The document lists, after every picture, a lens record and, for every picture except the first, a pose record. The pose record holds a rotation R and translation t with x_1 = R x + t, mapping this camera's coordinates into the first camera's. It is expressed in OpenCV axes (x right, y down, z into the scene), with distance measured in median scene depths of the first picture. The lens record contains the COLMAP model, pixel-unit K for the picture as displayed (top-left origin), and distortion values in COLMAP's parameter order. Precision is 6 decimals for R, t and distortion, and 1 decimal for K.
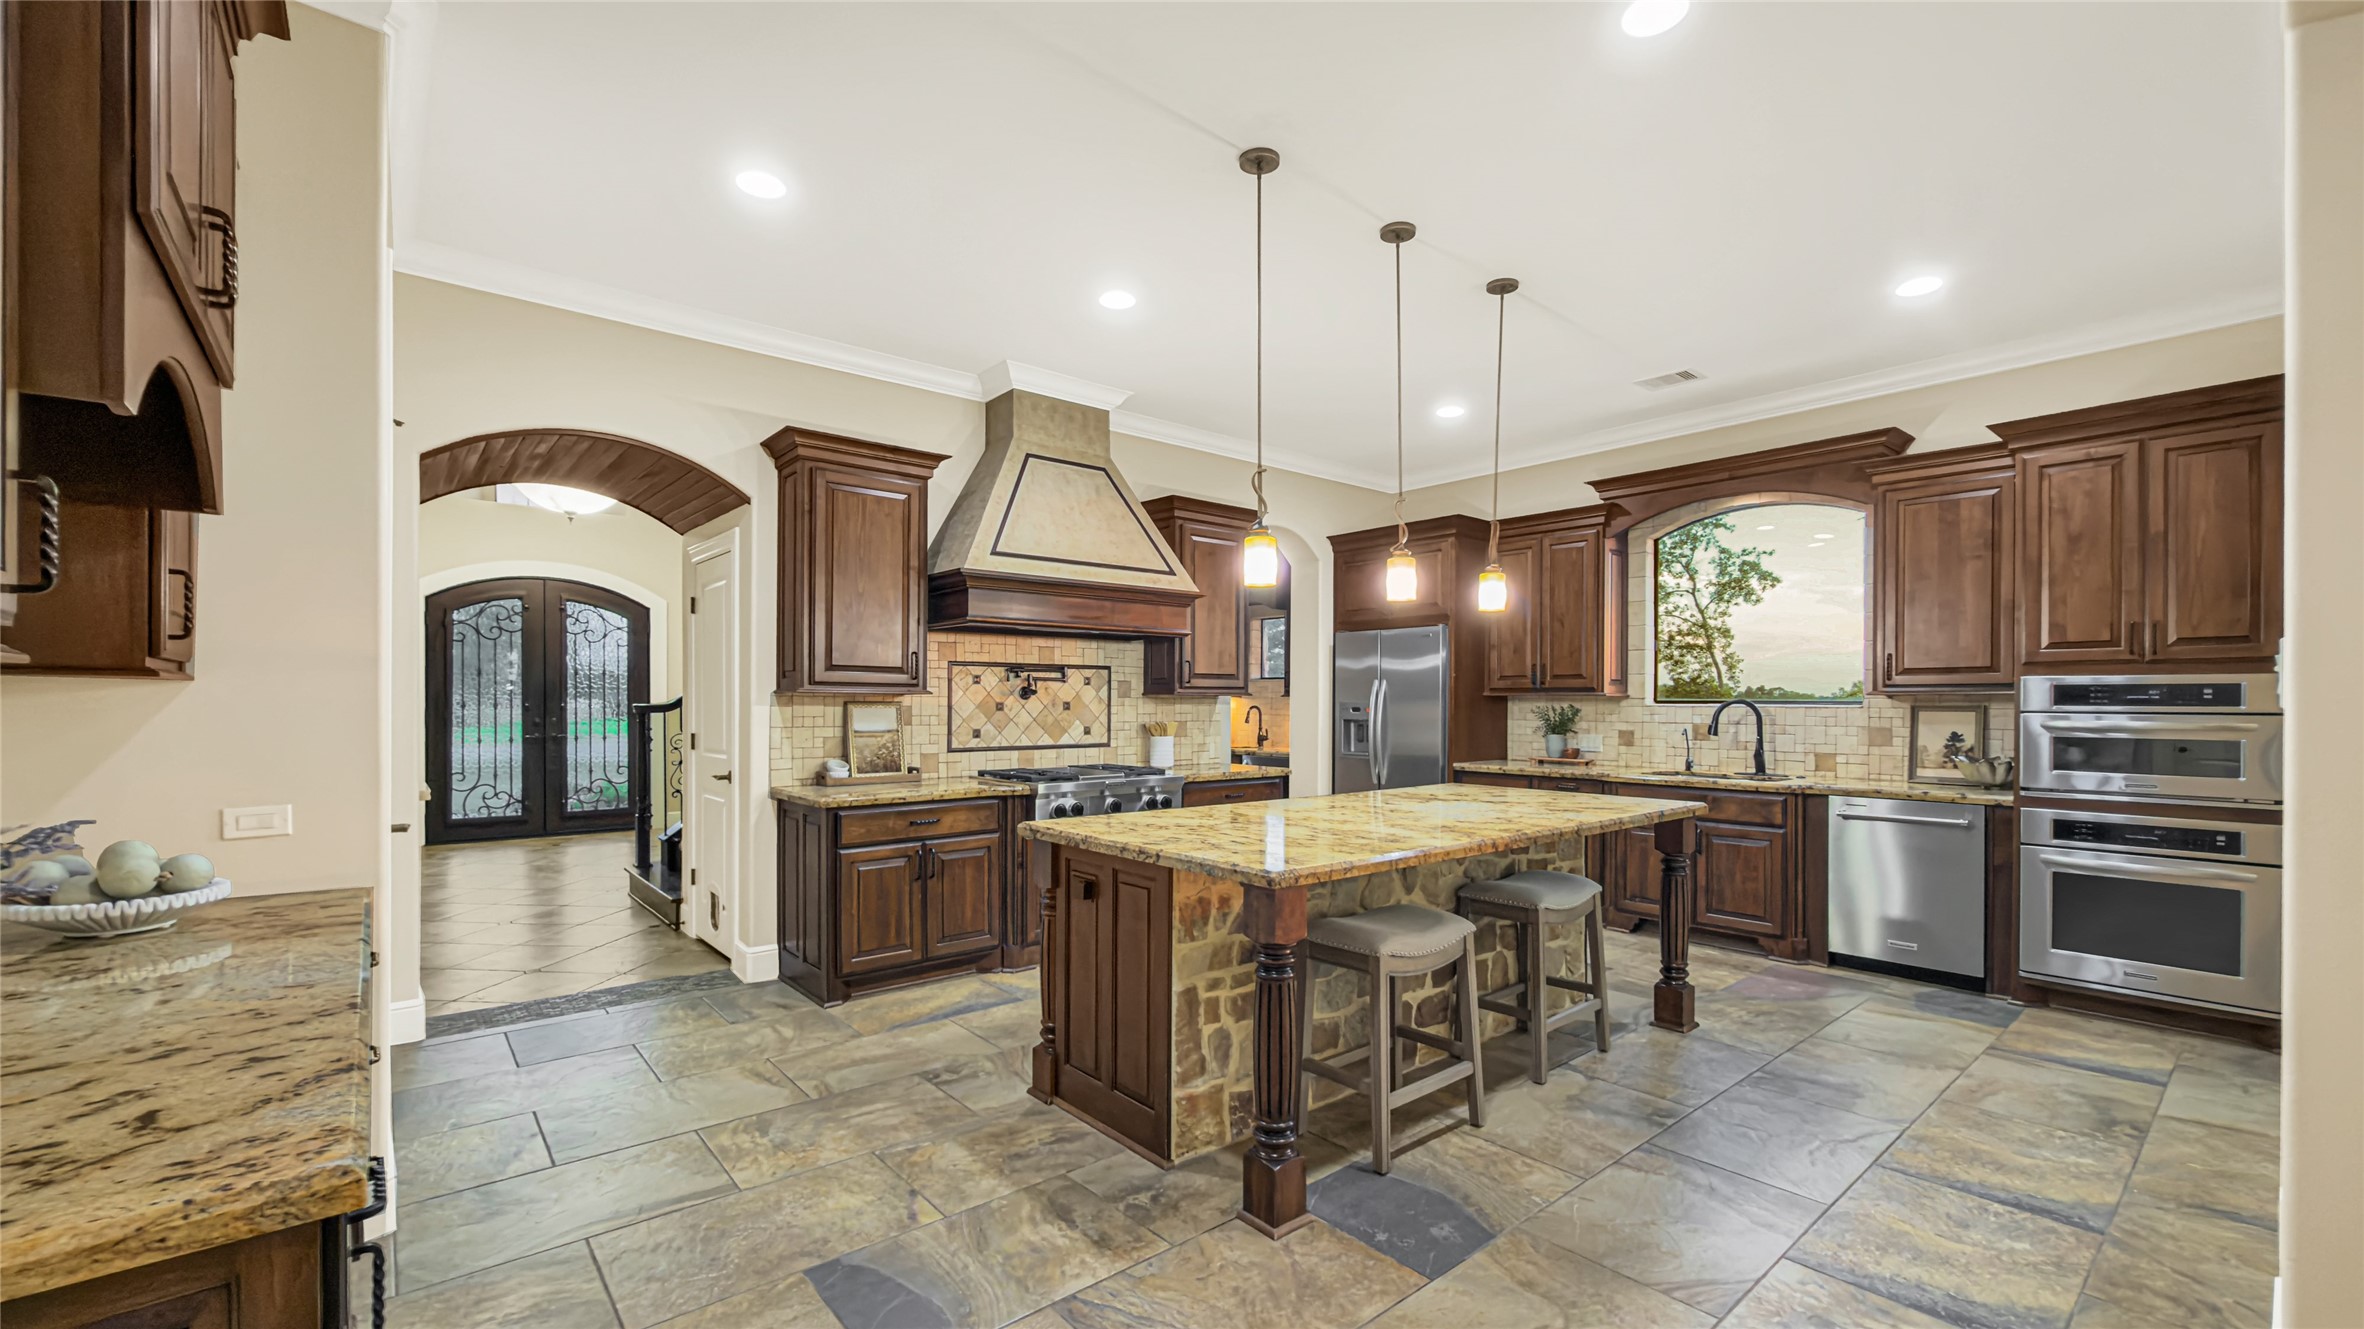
lens RADIAL K [[965.2, 0, 1169.2], [0, 965.2, 698.4], [0, 0, 1]] dist [0.003986, 0.000136]
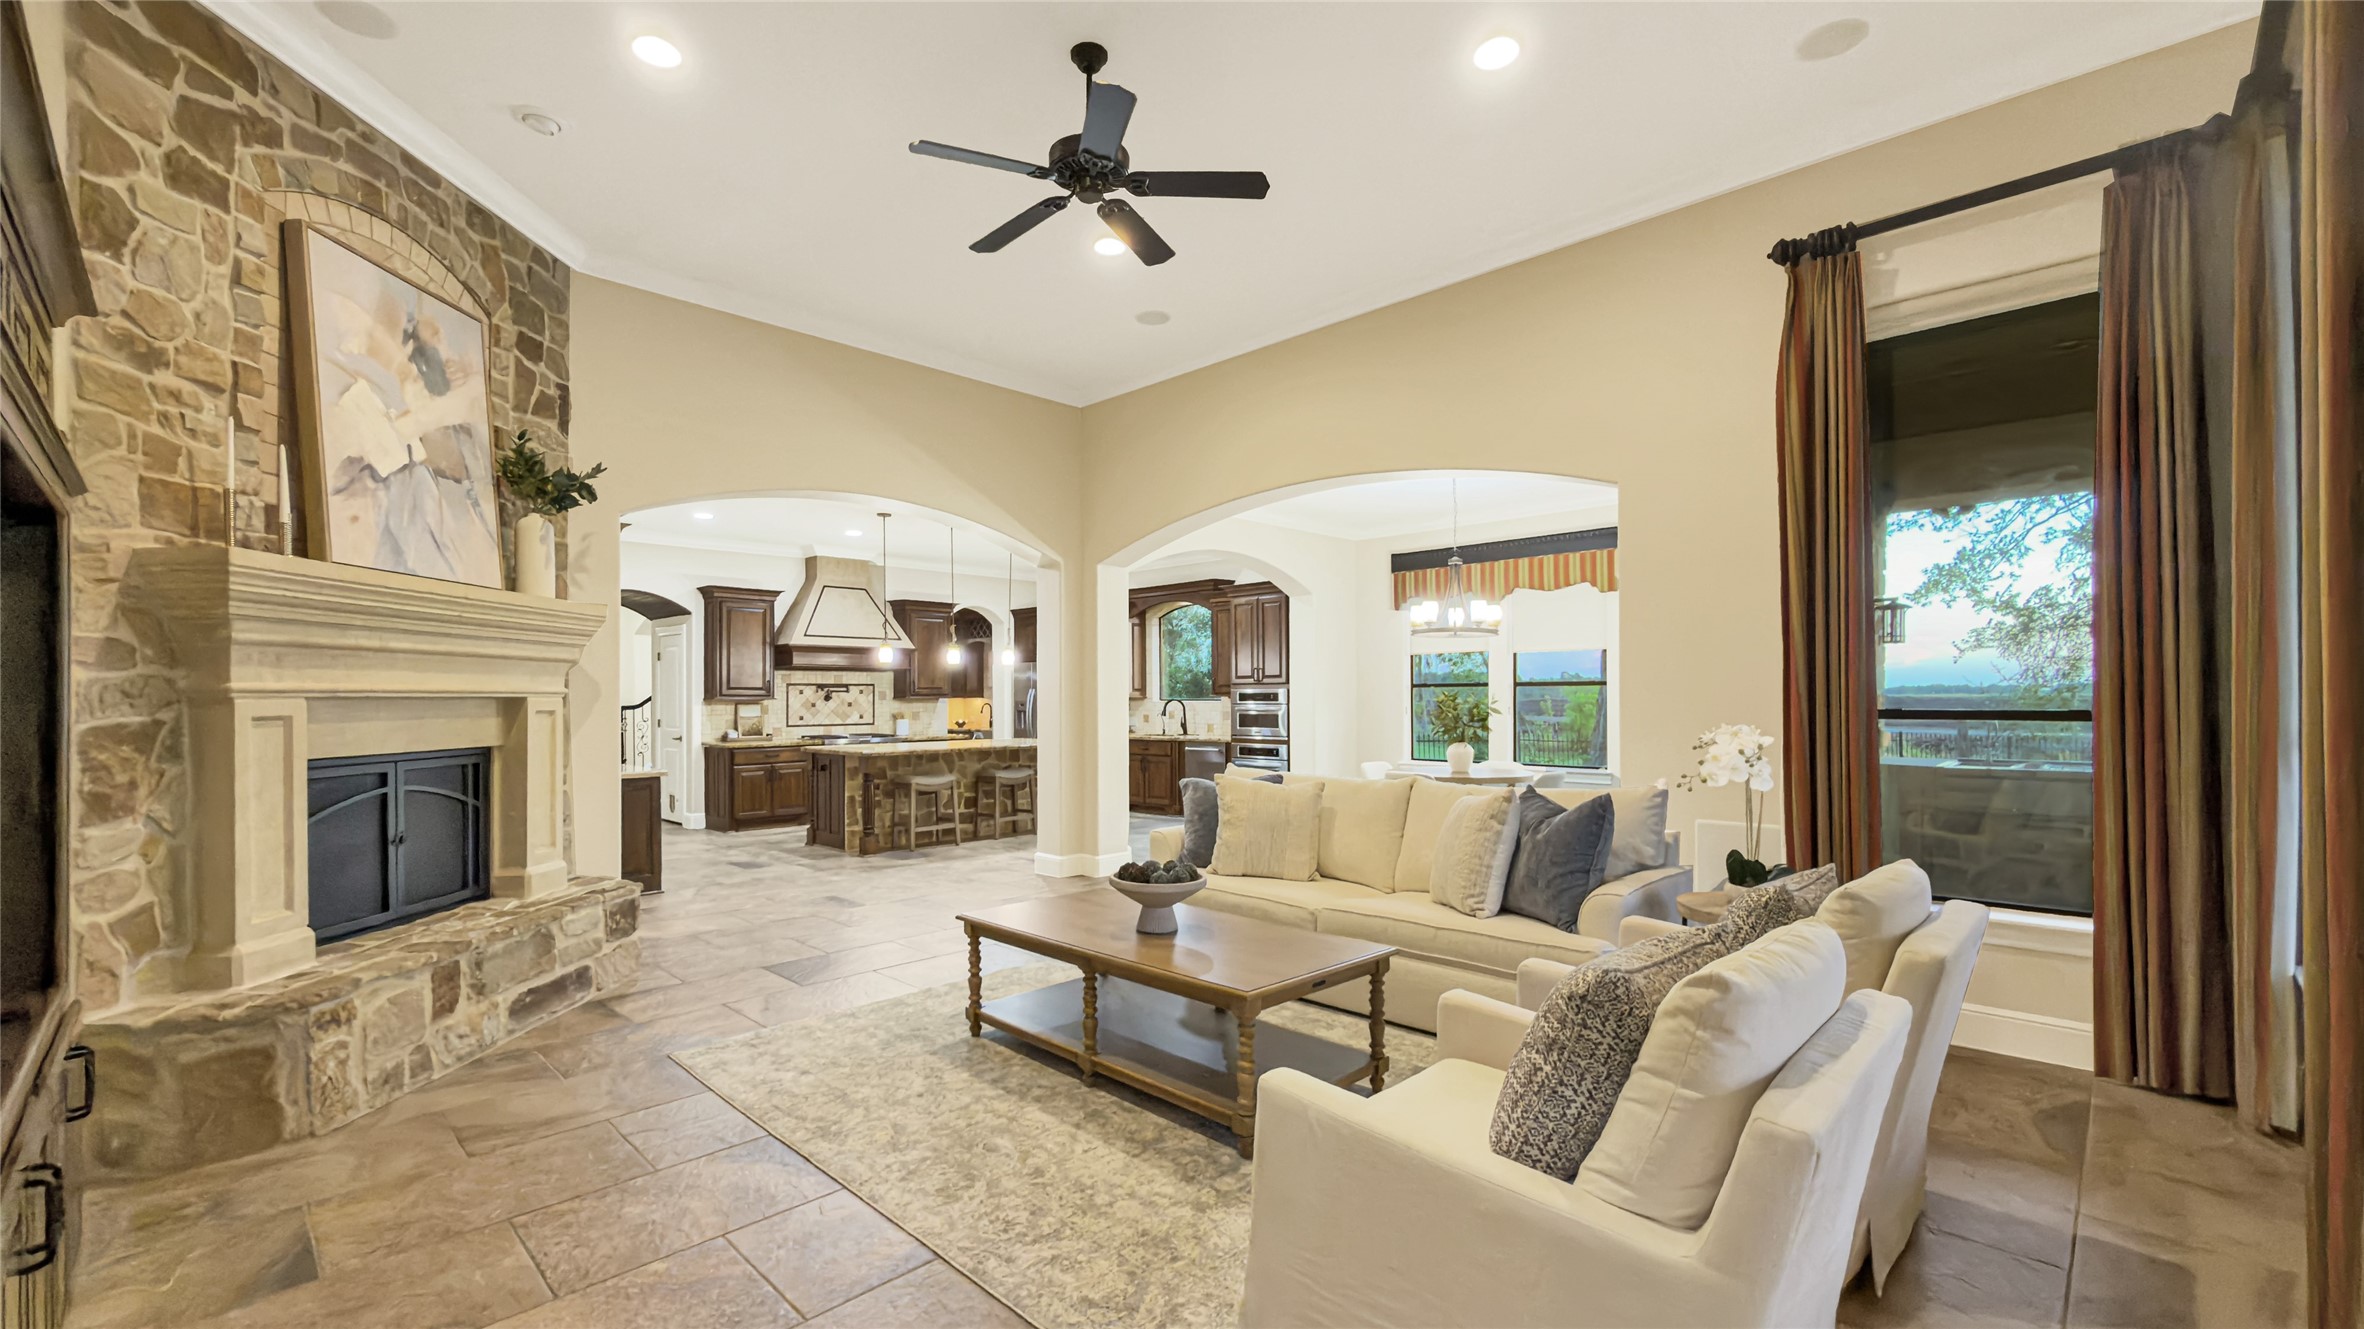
lens RADIAL K [[984.1, 0, 1158.9], [0, 984.1, 685.9], [0, 0, 1]] dist [0.003444, 0.000344]
pose [[0.996496, -0.006663, 0.083380, 0.389642], [0.007567, 0.999916, -0.010526, -0.004673], [-0.083303, 0.011120, 0.996462, -1.171236]]
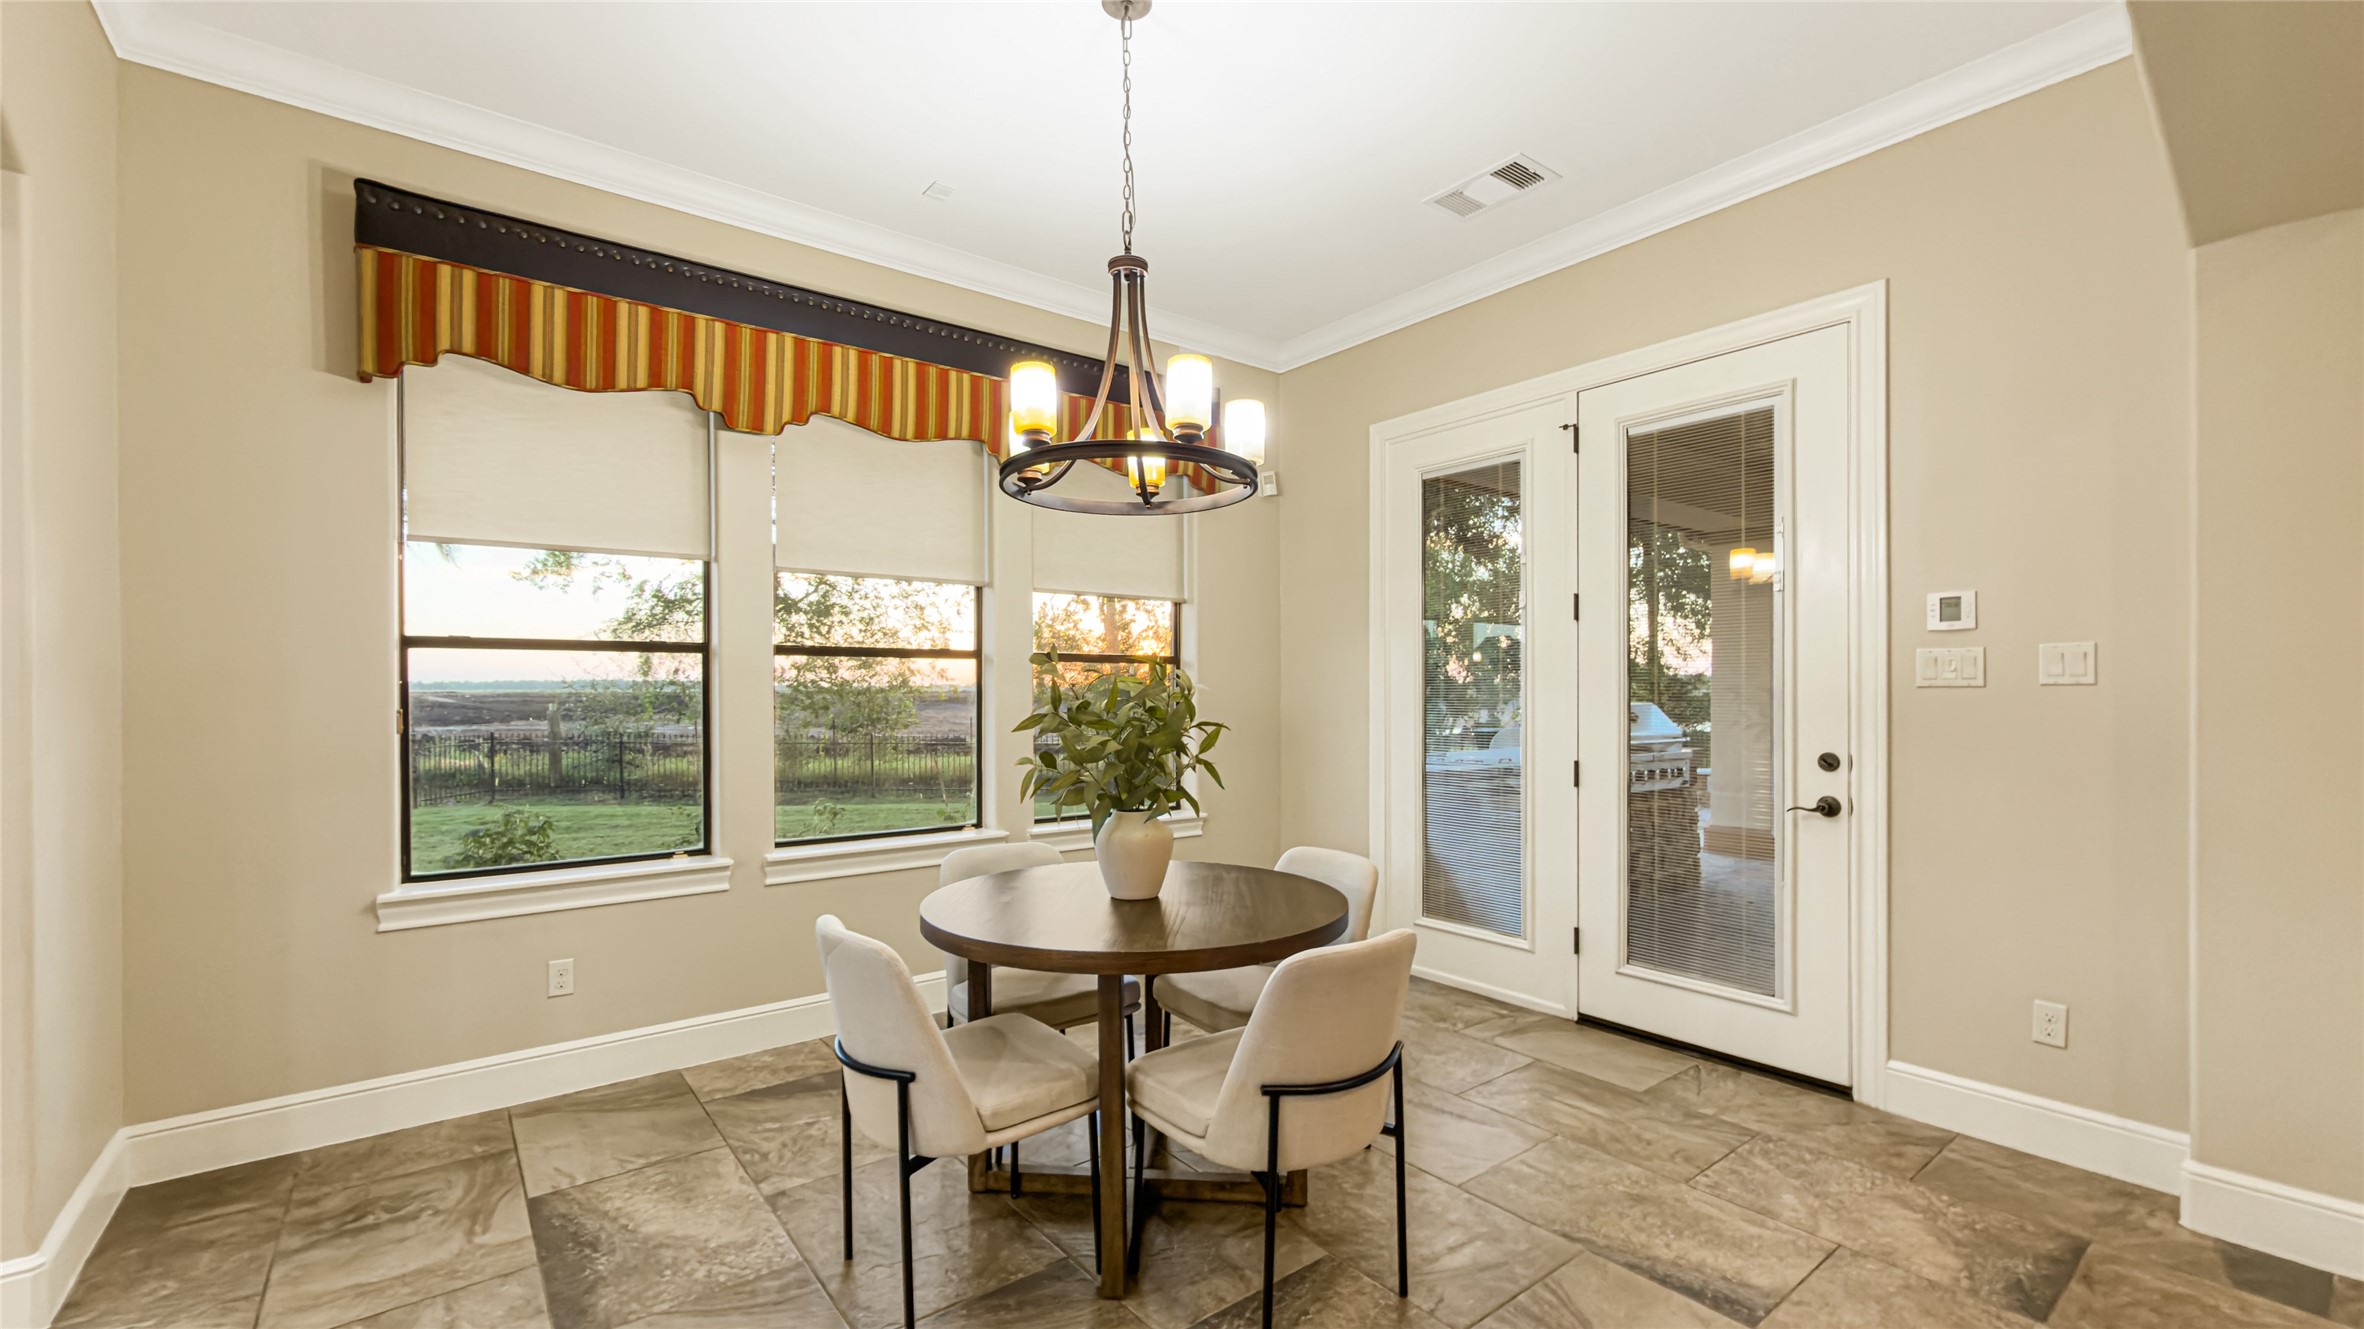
lens RADIAL K [[965.2, 0, 1174.1], [0, 965.2, 680.8], [0, 0, 1]] dist [0.003986, 0.000136]
pose [[0.033962, 0.003219, 0.999418, 0.475764], [-0.003540, 0.999989, -0.003101, 0.001601], [-0.999417, -0.003433, 0.033973, 0.169459]]
